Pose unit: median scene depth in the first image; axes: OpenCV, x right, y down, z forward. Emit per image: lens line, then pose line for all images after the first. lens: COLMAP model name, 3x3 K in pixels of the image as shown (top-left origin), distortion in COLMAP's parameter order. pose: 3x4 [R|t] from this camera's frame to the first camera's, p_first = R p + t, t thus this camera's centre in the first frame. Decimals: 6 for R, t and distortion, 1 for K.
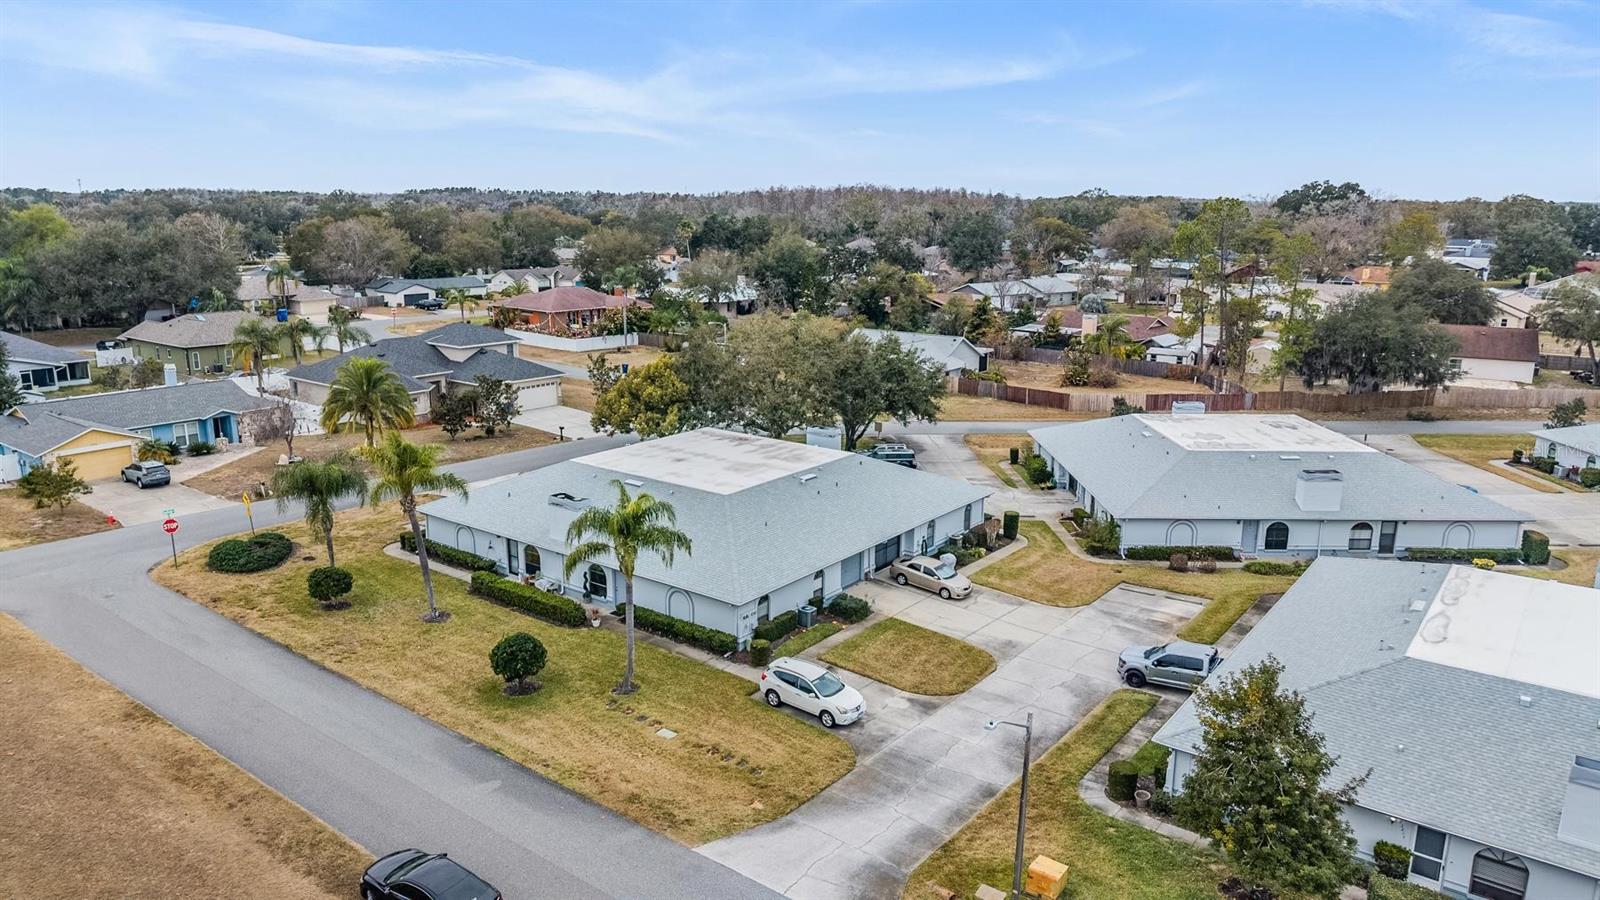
lens RADIAL K [[1070.8, 0, 790.1], [0, 1070.8, 449.8], [0, 0, 1]] dist [0.028774, -0.017312]
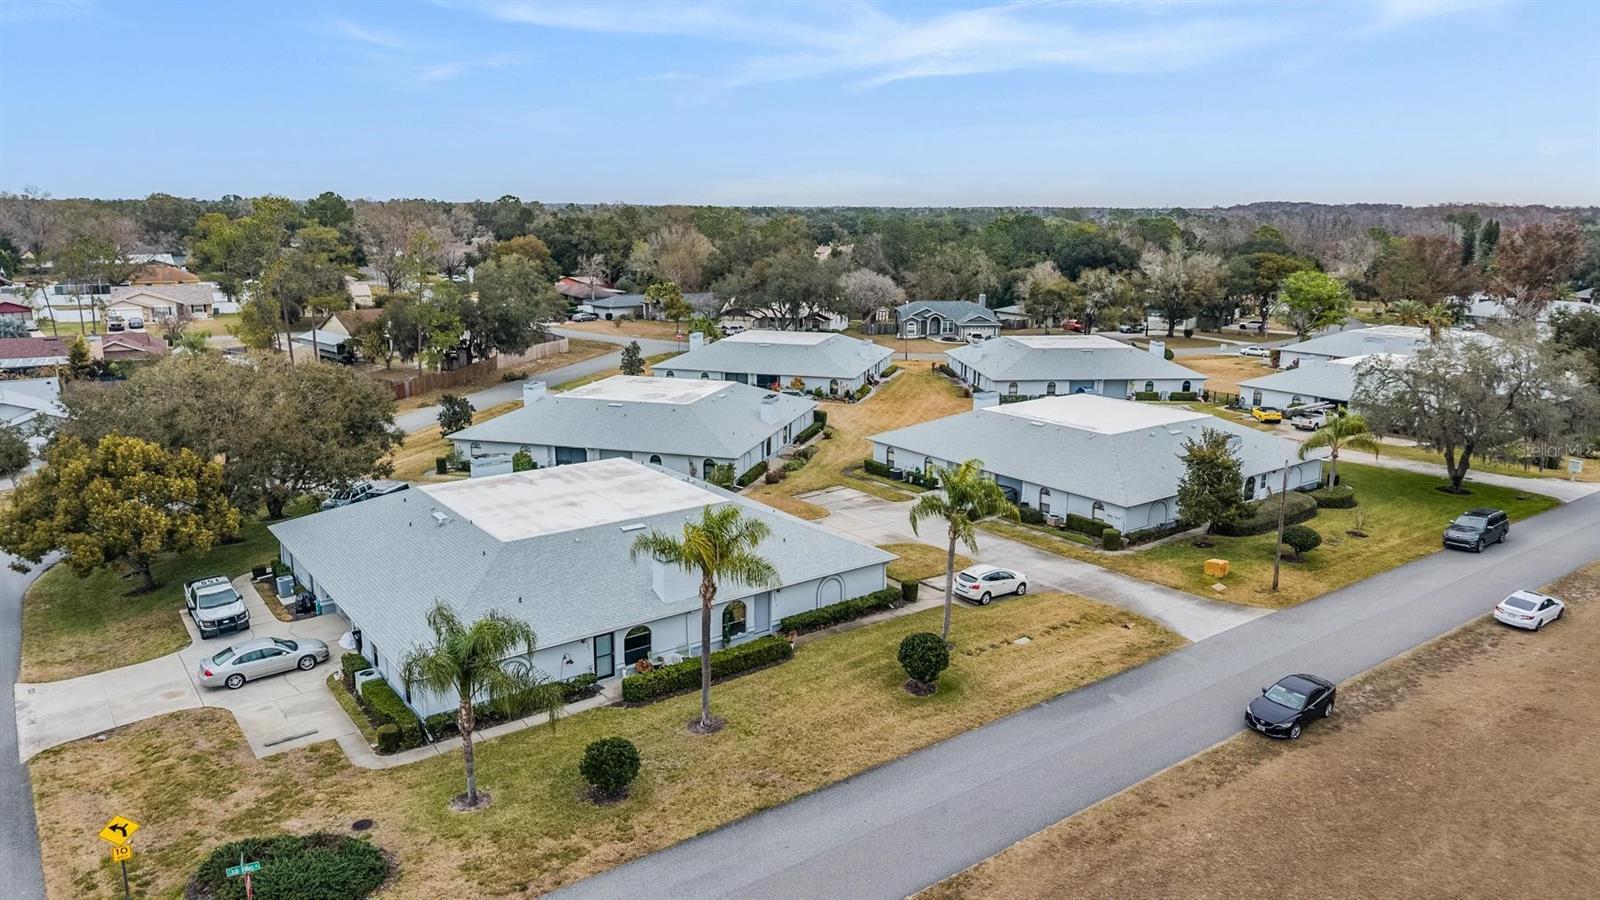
lens RADIAL K [[1070.8, 0, 797.1], [0, 1070.8, 457.2], [0, 0, 1]] dist [0.028774, -0.017312]
pose [[0.267235, -0.222401, 0.937616, -0.980681], [0.213919, 0.962416, 0.167314, -0.151603], [-0.939587, 0.155862, 0.304767, 0.633881]]
